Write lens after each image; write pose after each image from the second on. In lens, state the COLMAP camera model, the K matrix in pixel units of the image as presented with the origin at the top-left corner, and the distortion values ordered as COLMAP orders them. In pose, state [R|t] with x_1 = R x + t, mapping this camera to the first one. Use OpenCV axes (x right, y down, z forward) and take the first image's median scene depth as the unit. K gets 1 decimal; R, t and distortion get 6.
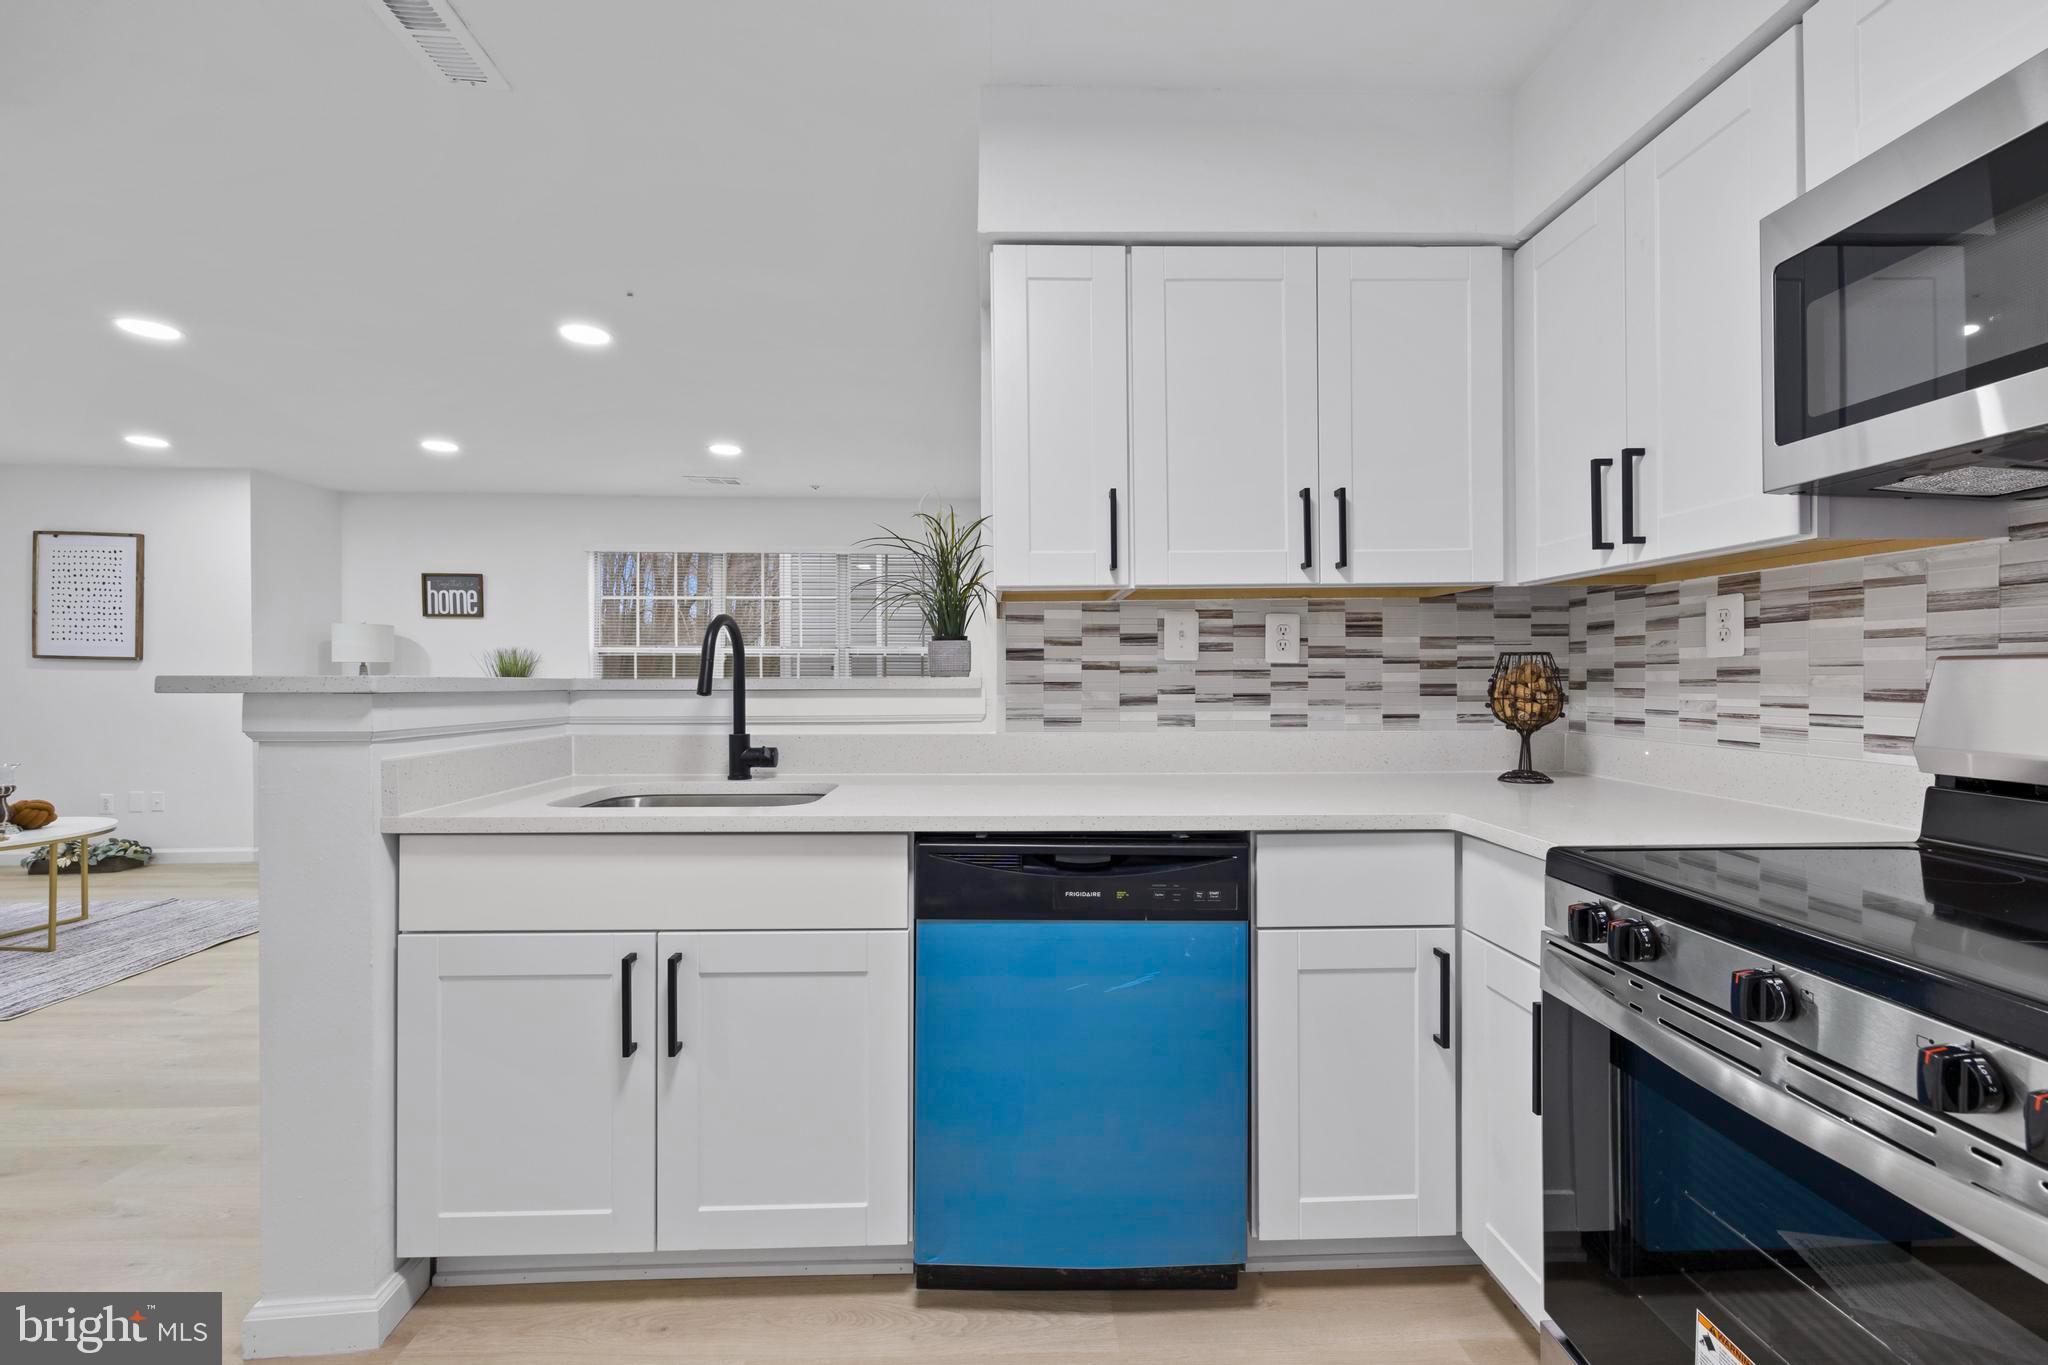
lens RADIAL K [[843.1, 0, 1031.3], [0, 843.1, 675.6], [0, 0, 1]] dist [0.001469, 0.000141]
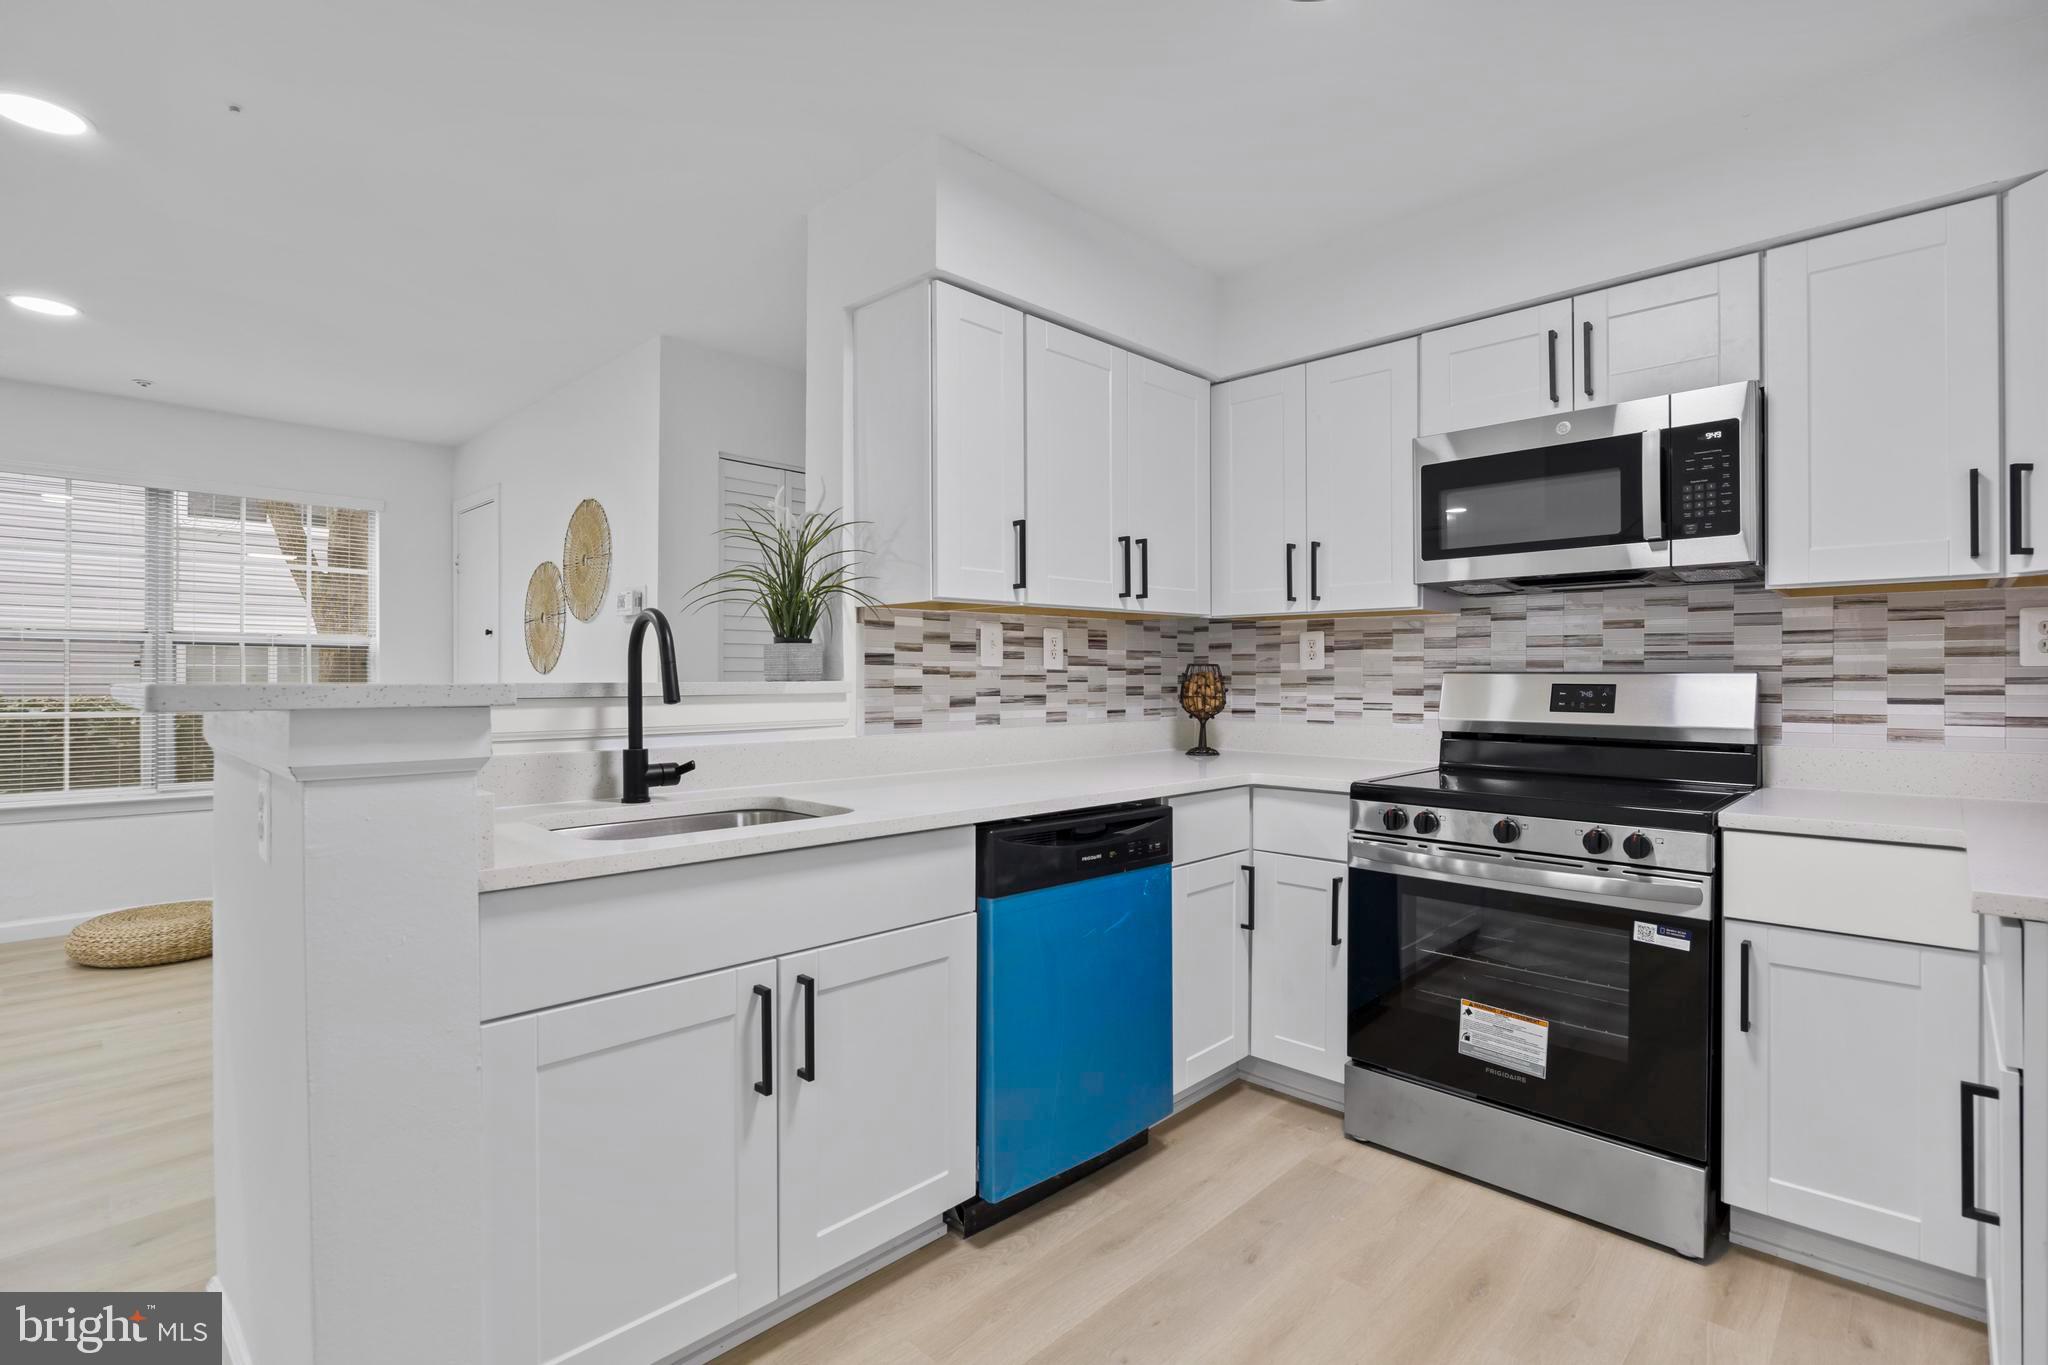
lens RADIAL K [[959.0, 0, 1031.3], [0, 959.0, 676.5], [0, 0, 1]] dist [-0.003615, -0.000462]
pose [[0.720686, 0.003158, 0.693255, -0.726639], [-0.004266, 0.999991, -0.000120, -0.004847], [-0.693249, -0.002871, 0.720693, 0.033835]]
